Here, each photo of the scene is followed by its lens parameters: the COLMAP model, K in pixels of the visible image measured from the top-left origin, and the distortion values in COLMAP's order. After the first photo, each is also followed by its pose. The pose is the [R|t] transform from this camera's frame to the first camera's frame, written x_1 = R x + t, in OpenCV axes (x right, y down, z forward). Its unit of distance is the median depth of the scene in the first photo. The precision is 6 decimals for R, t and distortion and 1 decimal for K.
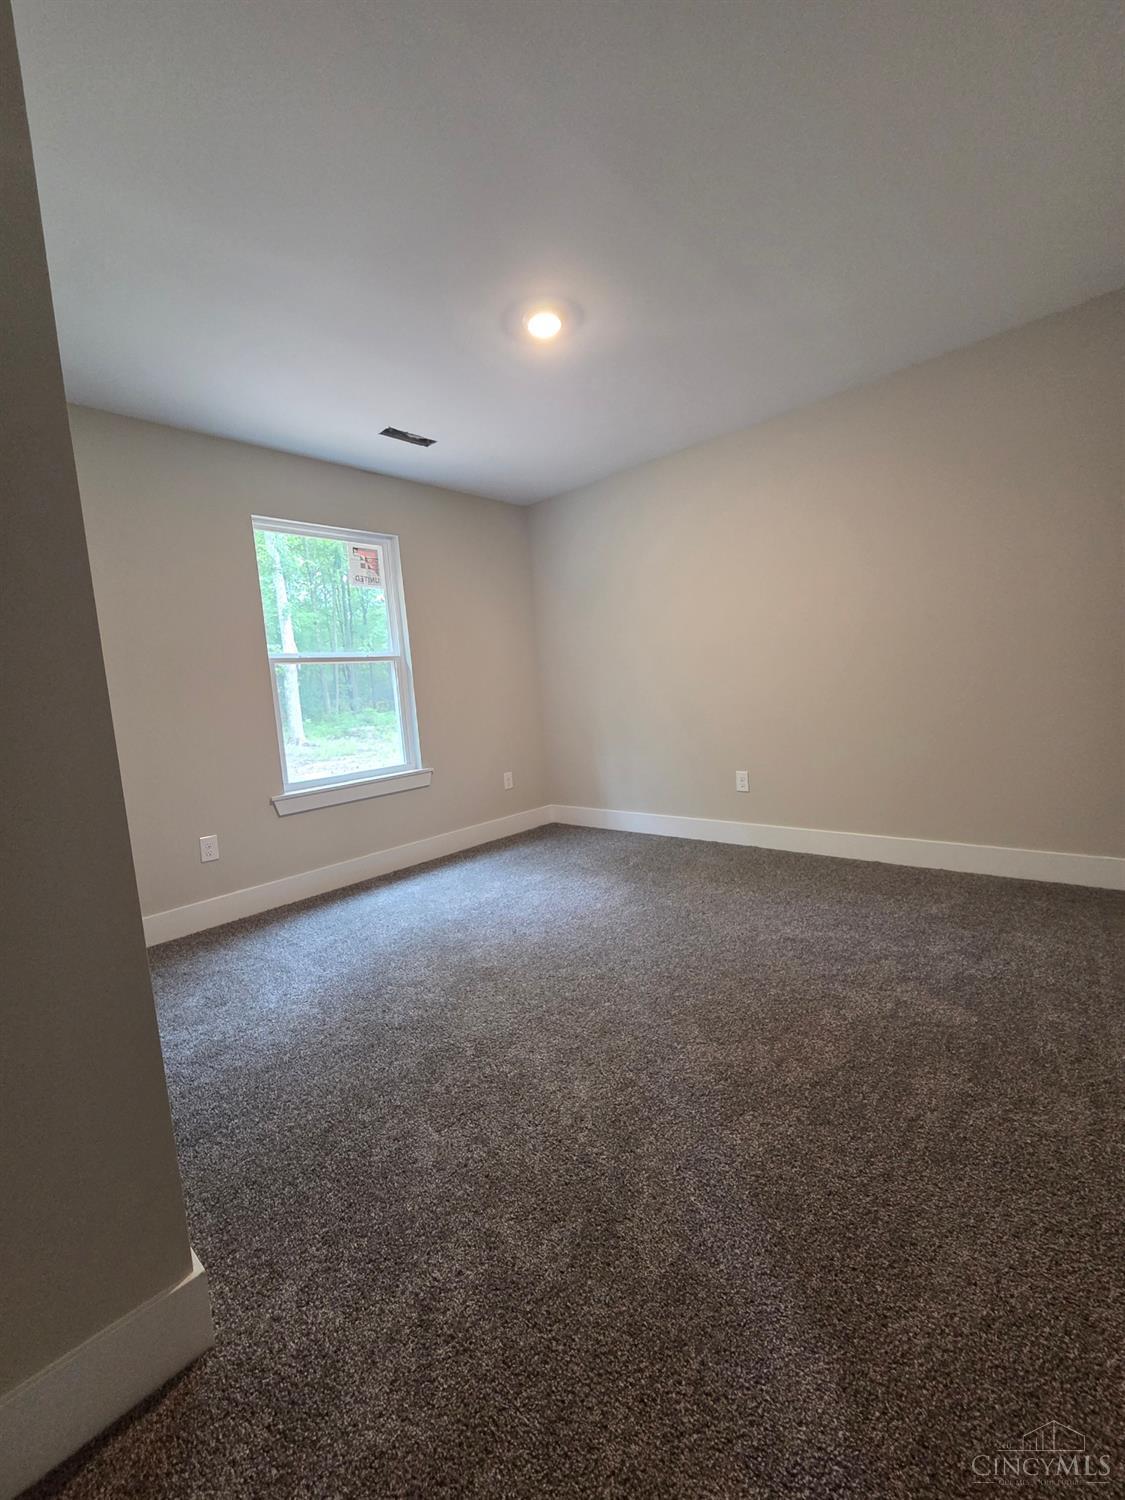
lens RADIAL K [[618.3, 0, 567.7], [0, 618.3, 745.6], [0, 0, 1]] dist [-0.000351, -0.000056]
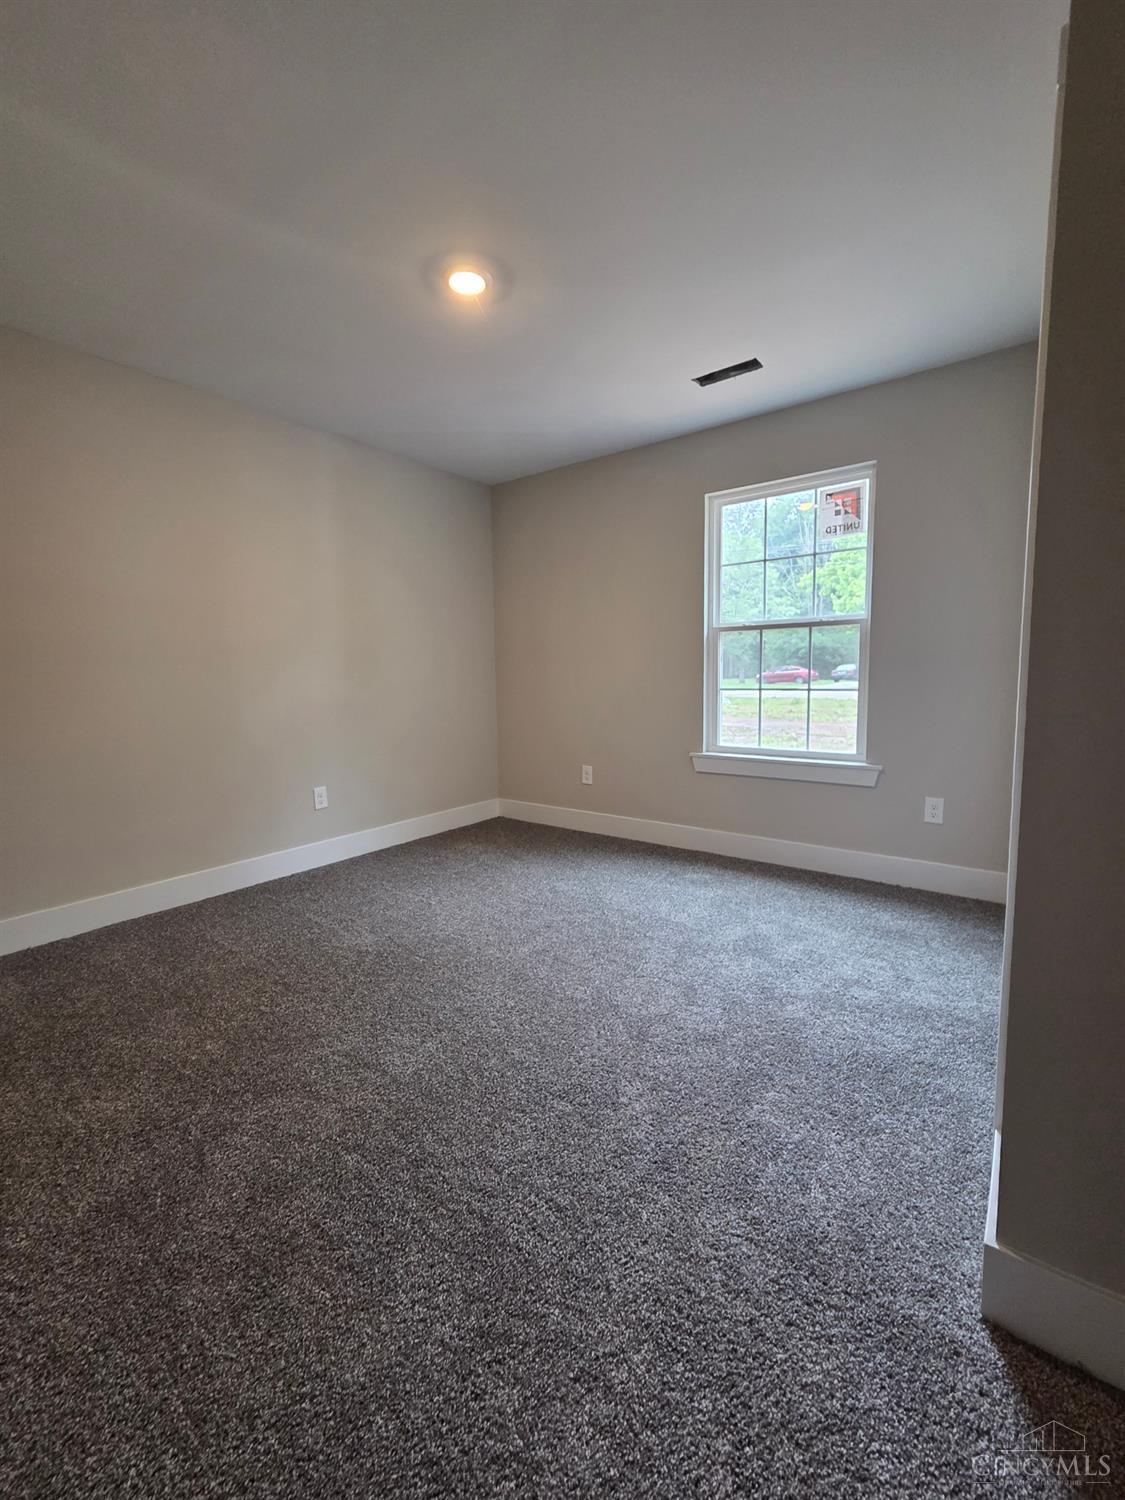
lens RADIAL K [[618.3, 0, 567.7], [0, 618.3, 745.6], [0, 0, 1]] dist [-0.000351, -0.000056]
pose [[0.097888, 0.185141, -0.977824, 0.613520], [-0.090217, 0.980148, 0.176550, -0.112449], [0.991100, 0.070935, 0.112648, 0.667339]]
